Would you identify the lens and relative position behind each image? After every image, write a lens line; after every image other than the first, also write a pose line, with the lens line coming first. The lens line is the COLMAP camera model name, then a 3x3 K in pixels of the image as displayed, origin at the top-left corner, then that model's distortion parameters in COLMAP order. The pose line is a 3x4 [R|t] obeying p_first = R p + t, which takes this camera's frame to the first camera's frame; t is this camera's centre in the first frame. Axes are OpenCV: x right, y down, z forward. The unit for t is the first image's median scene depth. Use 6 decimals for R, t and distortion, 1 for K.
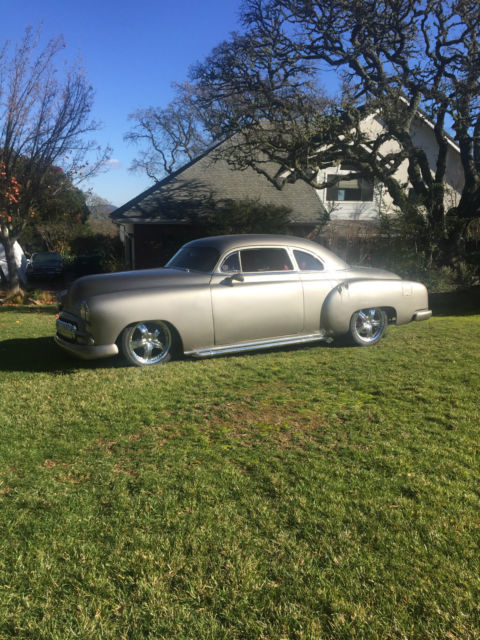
lens RADIAL K [[551.5, 0, 238.5], [0, 551.5, 324.0], [0, 0, 1]] dist [0.073455, -0.092840]
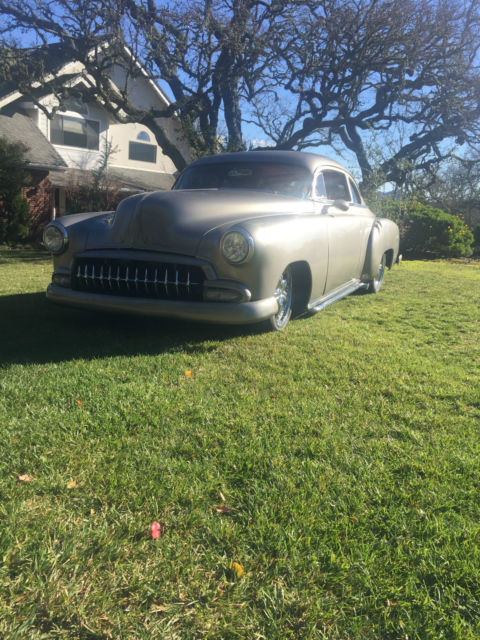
lens RADIAL K [[551.5, 0, 239.7], [0, 551.5, 337.6], [0, 0, 1]] dist [0.073455, -0.092840]
pose [[0.799344, -0.094401, 0.593412, -0.532443], [0.043386, 0.994072, 0.099696, 0.014070], [-0.599306, -0.053945, 0.798700, 0.411990]]
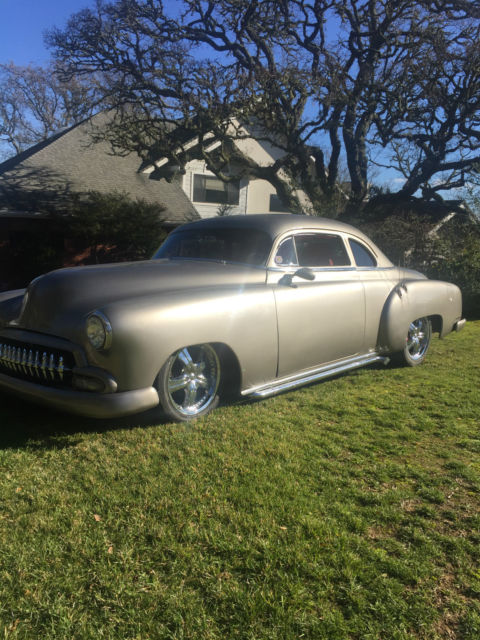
lens RADIAL K [[551.5, 0, 233.5], [0, 551.5, 320.8], [0, 0, 1]] dist [0.073455, -0.092840]
pose [[0.948770, -0.018040, 0.315452, -0.265734], [0.024337, 0.999575, -0.016034, -0.017346], [-0.315029, 0.022890, 0.948806, 0.355793]]
